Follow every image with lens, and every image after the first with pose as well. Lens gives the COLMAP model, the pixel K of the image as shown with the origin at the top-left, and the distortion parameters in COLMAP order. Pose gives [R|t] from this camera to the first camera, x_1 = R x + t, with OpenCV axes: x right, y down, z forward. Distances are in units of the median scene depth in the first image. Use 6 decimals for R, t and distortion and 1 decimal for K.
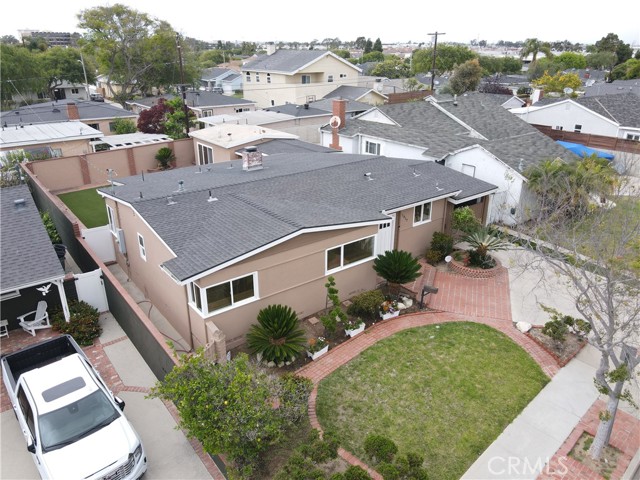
lens RADIAL K [[468.1, 0, 320.0], [0, 468.1, 240.0], [0, 0, 1]] dist [0.006182, 0.007503]
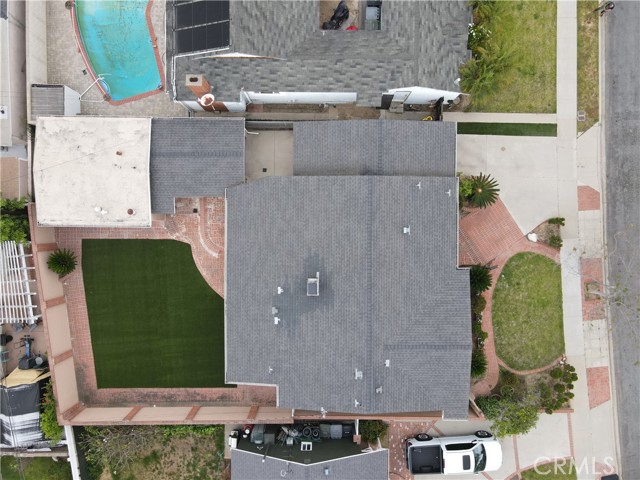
lens RADIAL K [[468.1, 0, 320.0], [0, 468.1, 240.0], [0, 0, 1]] dist [0.006182, 0.007503]
pose [[0.617095, -0.786686, -0.017839, -0.038489], [0.302047, 0.215878, 0.928528, -1.651296], [-0.726609, -0.578378, 0.370834, 0.887260]]
